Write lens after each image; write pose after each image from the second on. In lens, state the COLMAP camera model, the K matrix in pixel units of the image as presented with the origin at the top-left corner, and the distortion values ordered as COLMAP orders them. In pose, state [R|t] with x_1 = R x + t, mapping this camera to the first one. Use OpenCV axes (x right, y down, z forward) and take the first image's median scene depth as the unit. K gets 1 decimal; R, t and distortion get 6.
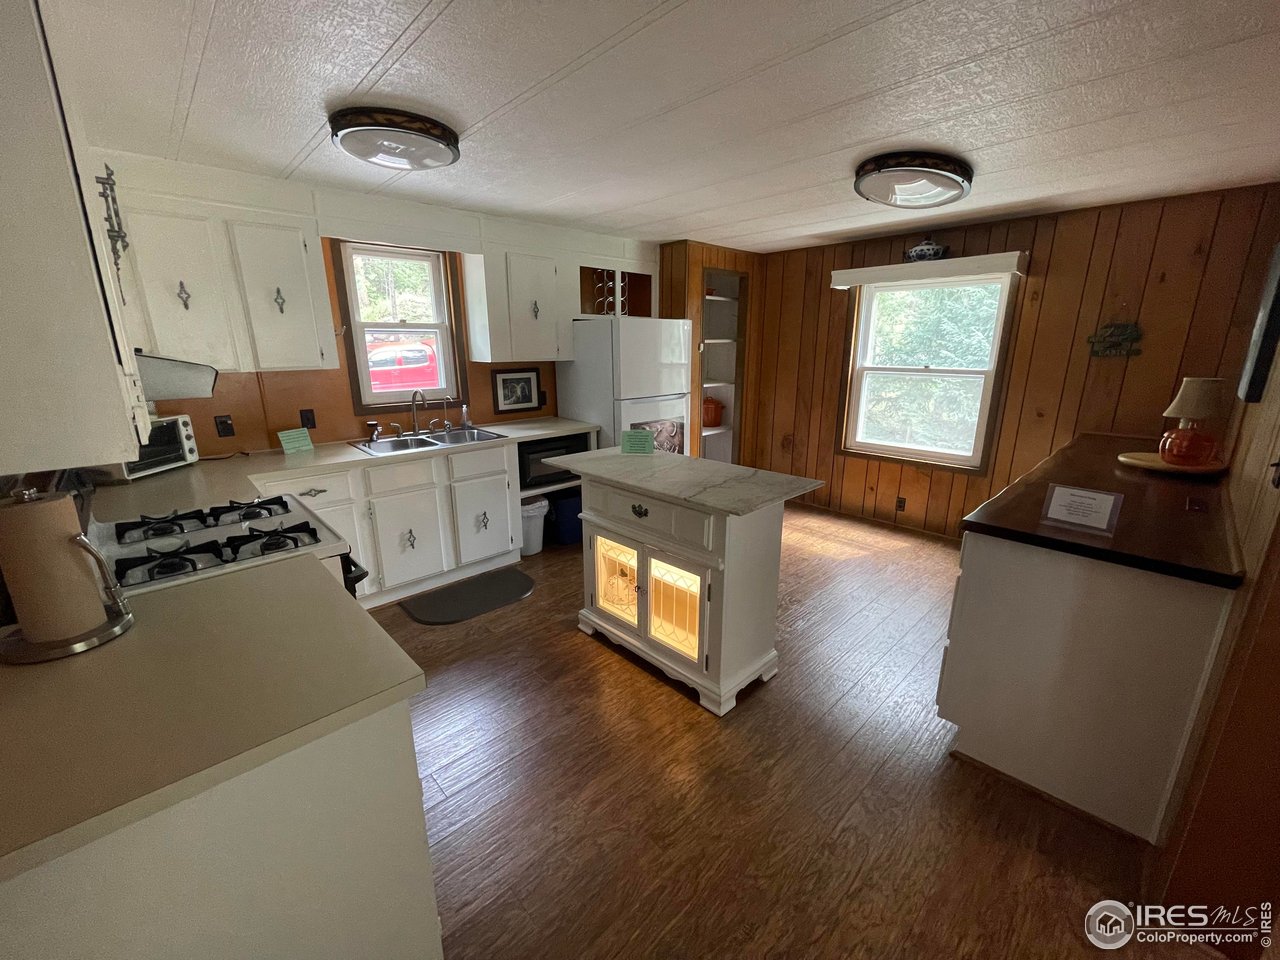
lens RADIAL K [[517.9, 0, 642.6], [0, 517.9, 478.7], [0, 0, 1]] dist [-0.000145, -0.000166]
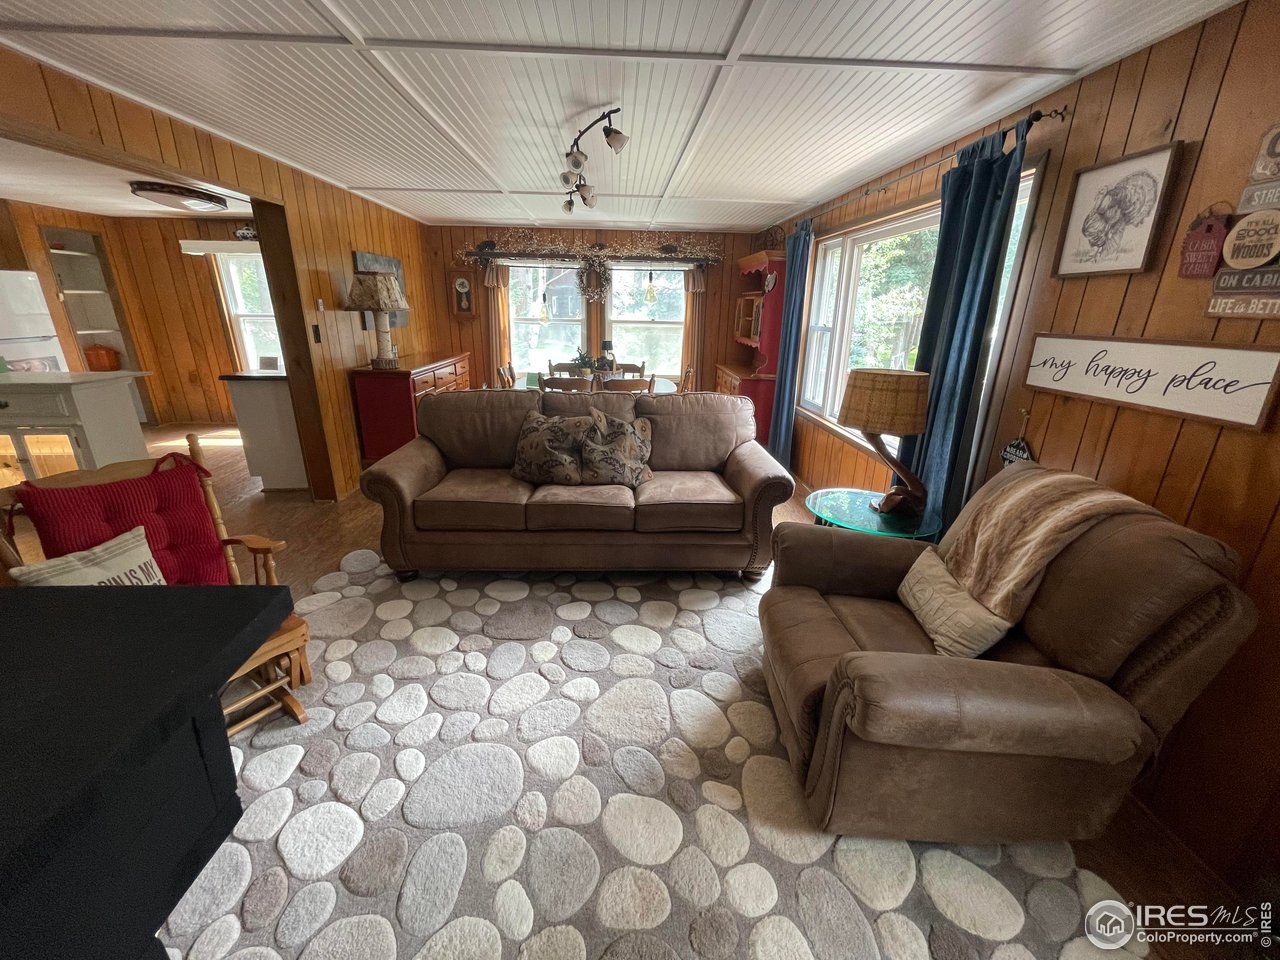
lens RADIAL K [[517.9, 0, 637.9], [0, 517.9, 476.0], [0, 0, 1]] dist [-0.000145, -0.000166]
pose [[0.662211, -0.220888, 0.716021, 0.053306], [0.177238, 0.974622, 0.136746, 0.209256], [-0.728055, 0.036351, 0.684554, -0.719566]]
